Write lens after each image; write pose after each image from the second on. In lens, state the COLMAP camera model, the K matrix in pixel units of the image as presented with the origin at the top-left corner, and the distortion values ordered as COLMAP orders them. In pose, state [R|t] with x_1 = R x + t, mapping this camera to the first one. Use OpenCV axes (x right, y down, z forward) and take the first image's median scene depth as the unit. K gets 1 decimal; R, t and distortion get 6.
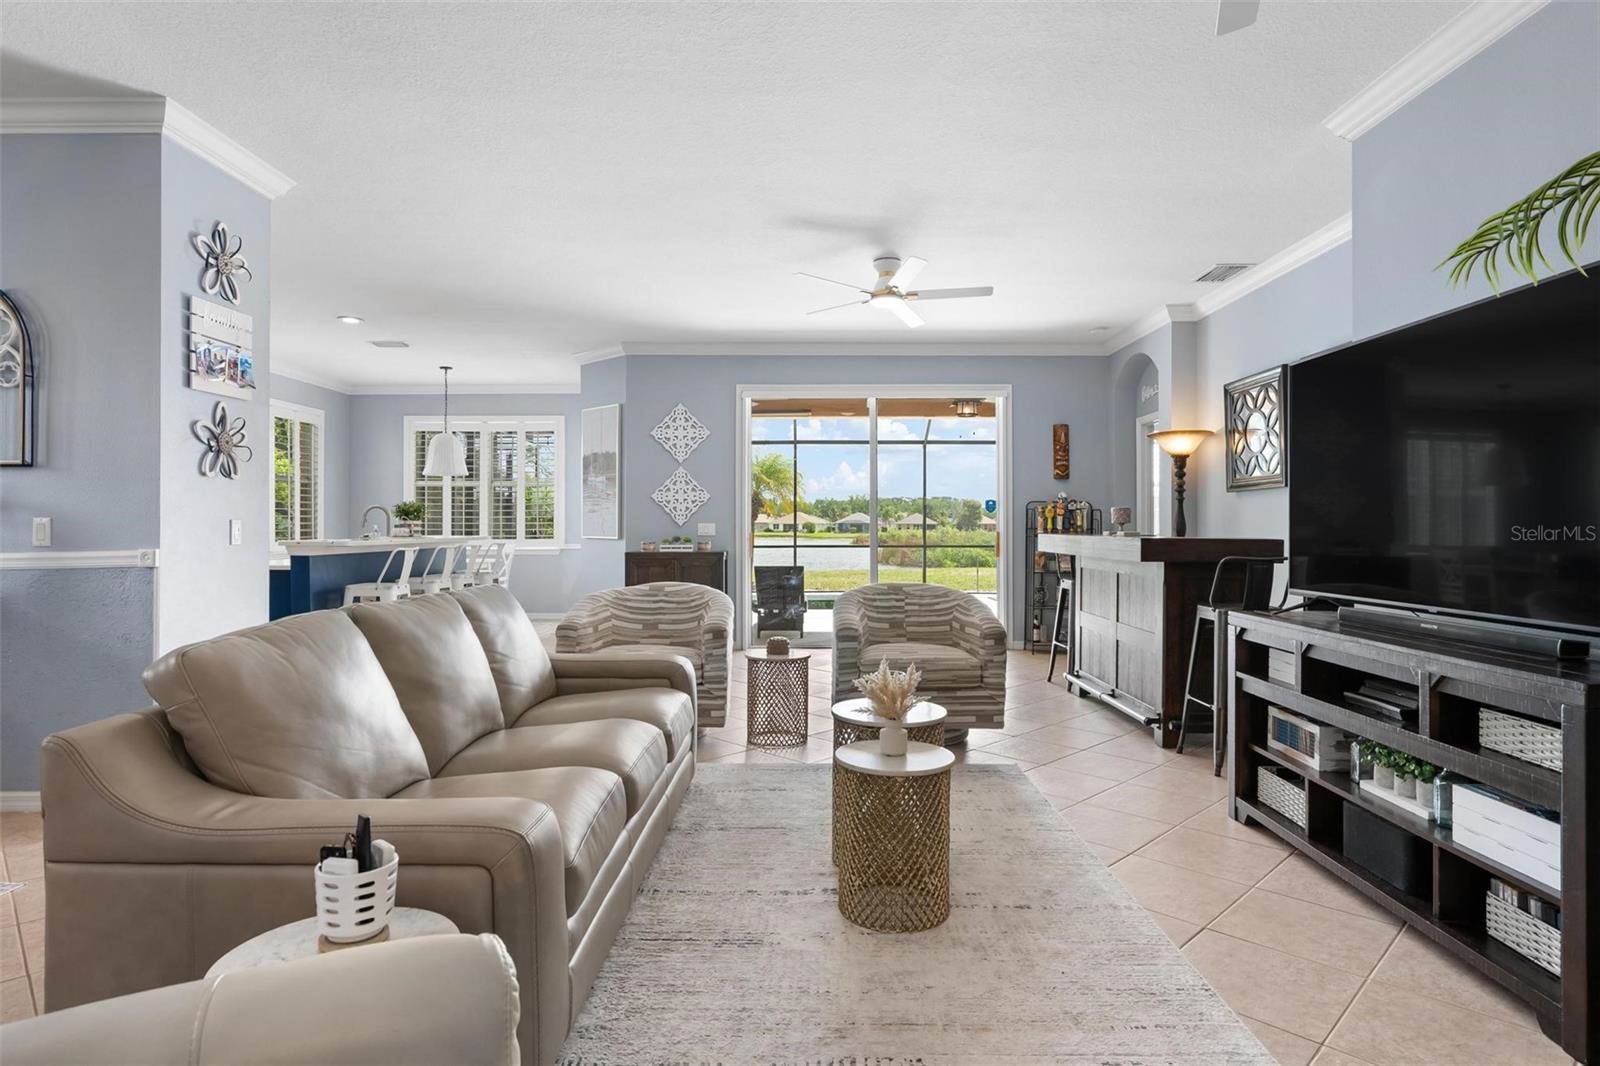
lens RADIAL K [[895.4, 0, 812.2], [0, 895.4, 521.1], [0, 0, 1]] dist [0.001899, -0.001581]
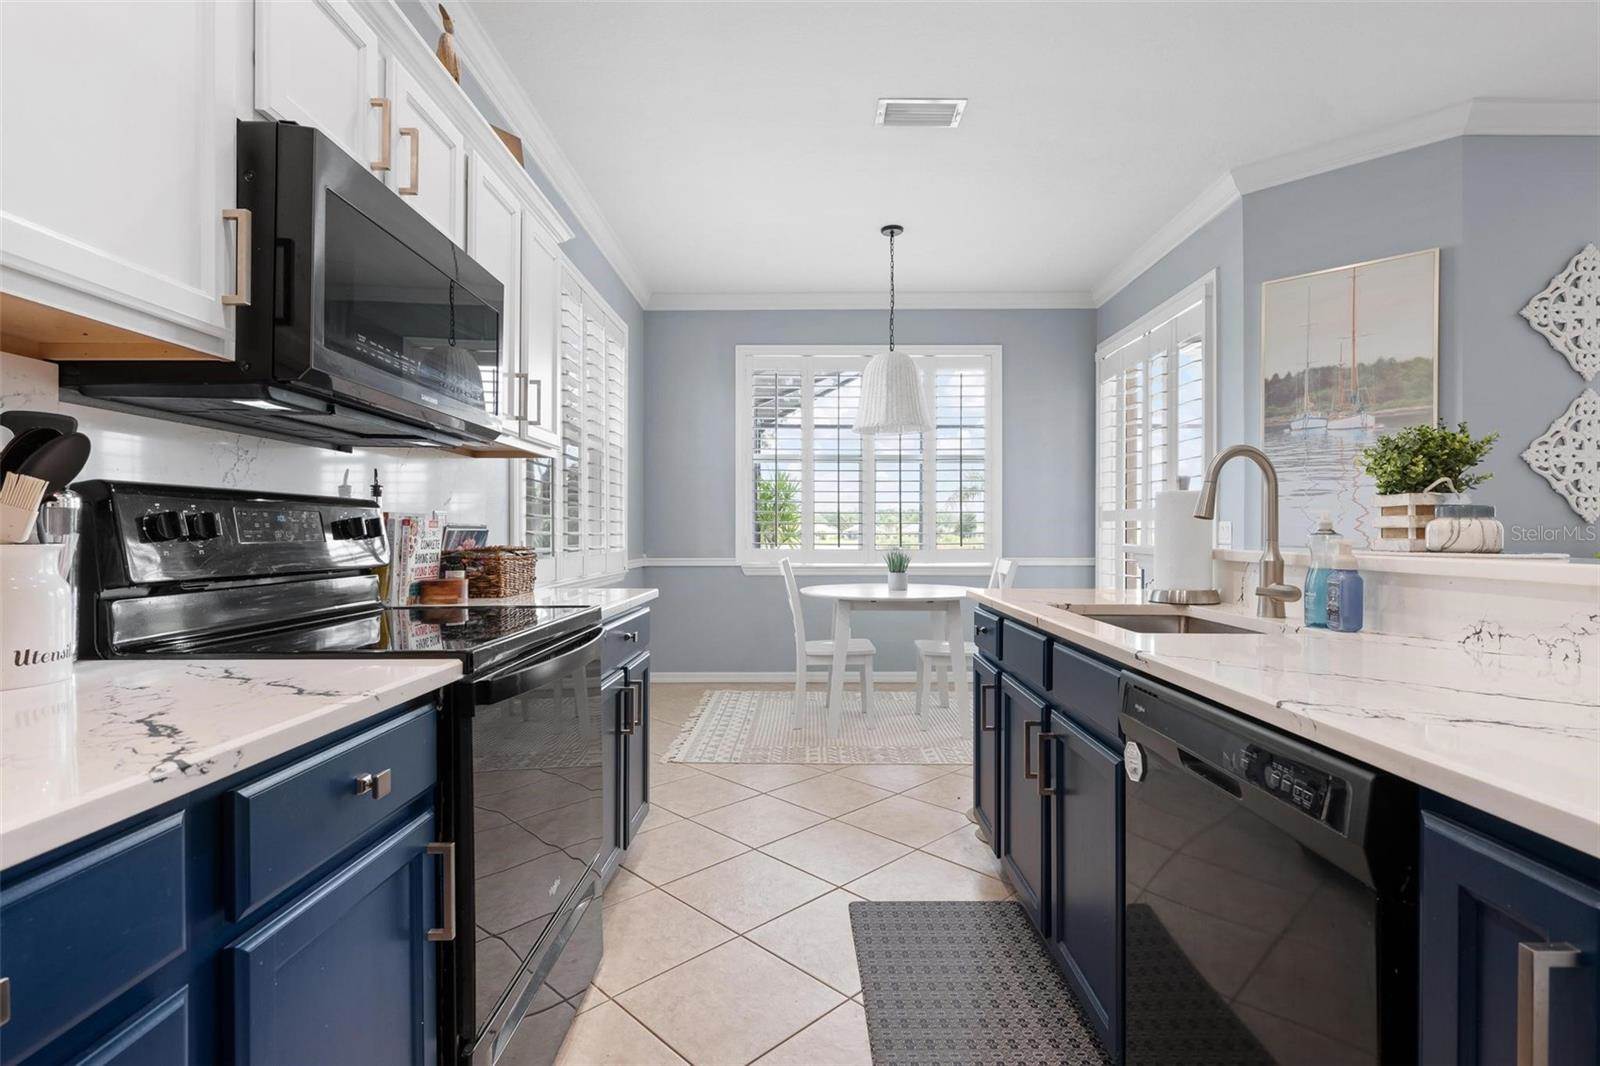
lens RADIAL K [[734.4, 0, 809.3], [0, 734.4, 537.3], [0, 0, 1]] dist [-0.002144, 0.000327]
pose [[0.999719, 0.000331, 0.023712, -0.667039], [-0.000562, 0.999953, 0.009730, 0.010799], [-0.023708, -0.009741, 0.999671, 0.803687]]
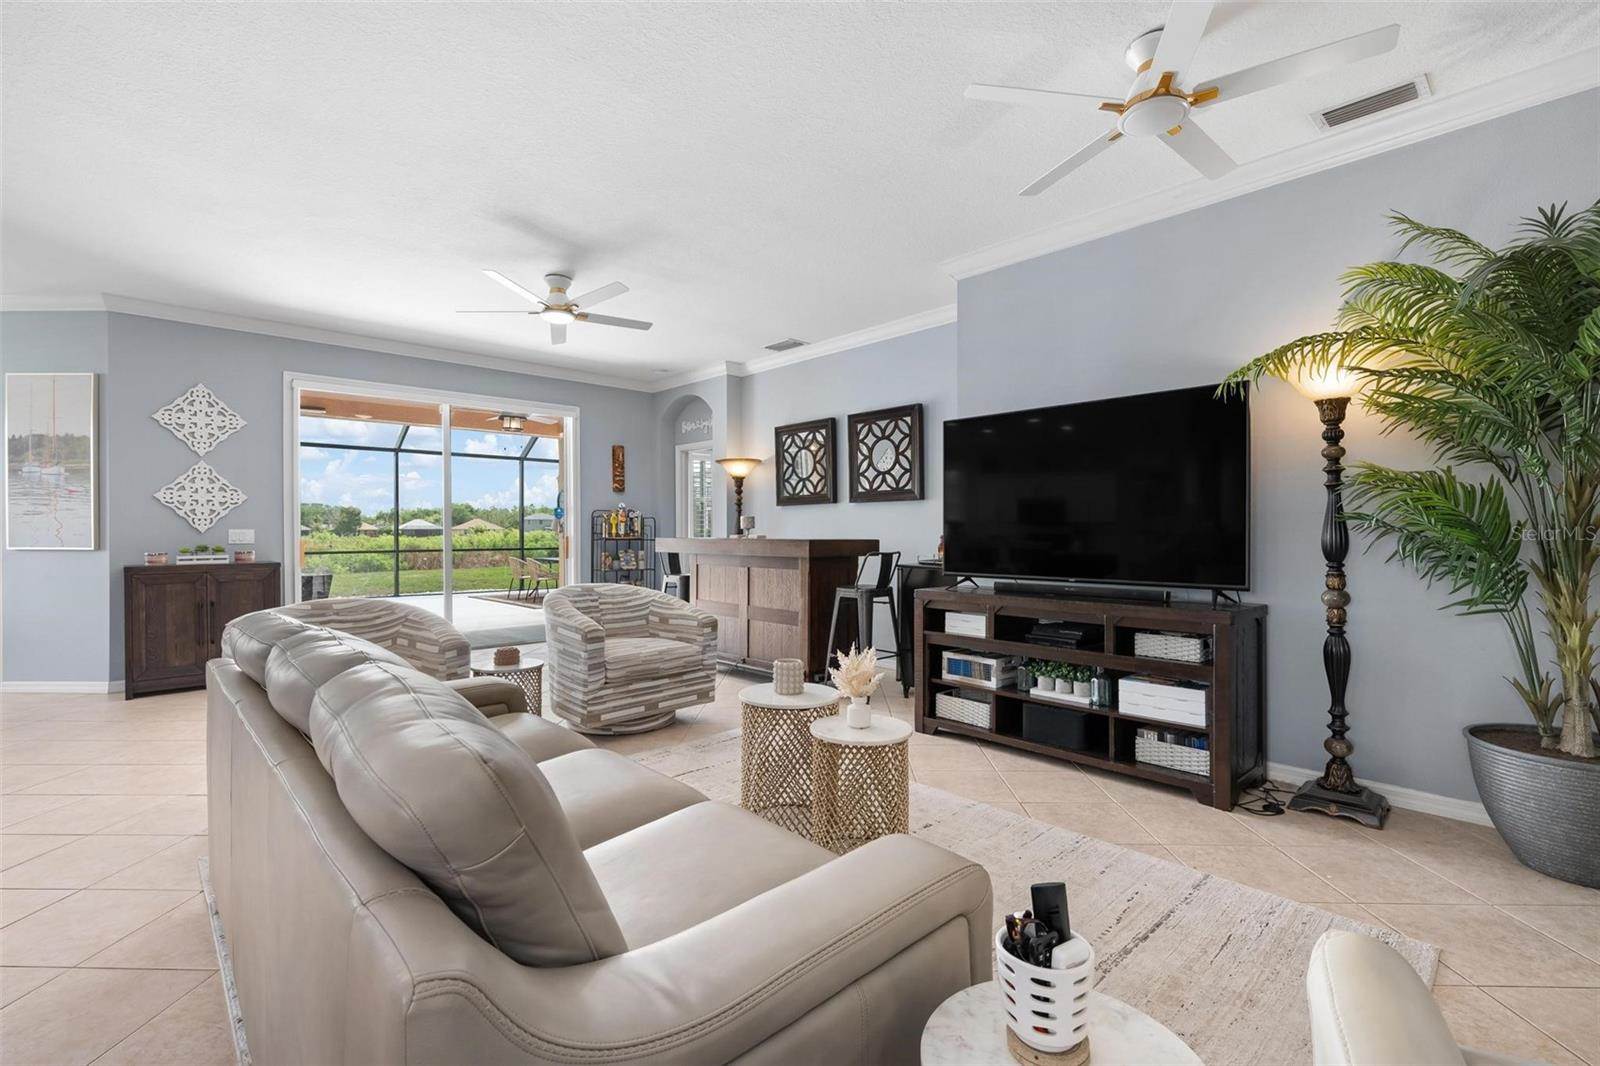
lens RADIAL K [[726.6, 0, 800.1], [0, 726.6, 538.0], [0, 0, 1]] dist [0.001163, -0.001354]
pose [[0.715497, -0.010629, 0.698535, -0.273468], [0.000363, 0.999890, 0.014841, 0.000710], [-0.698616, -0.010365, 0.715422, 0.169769]]
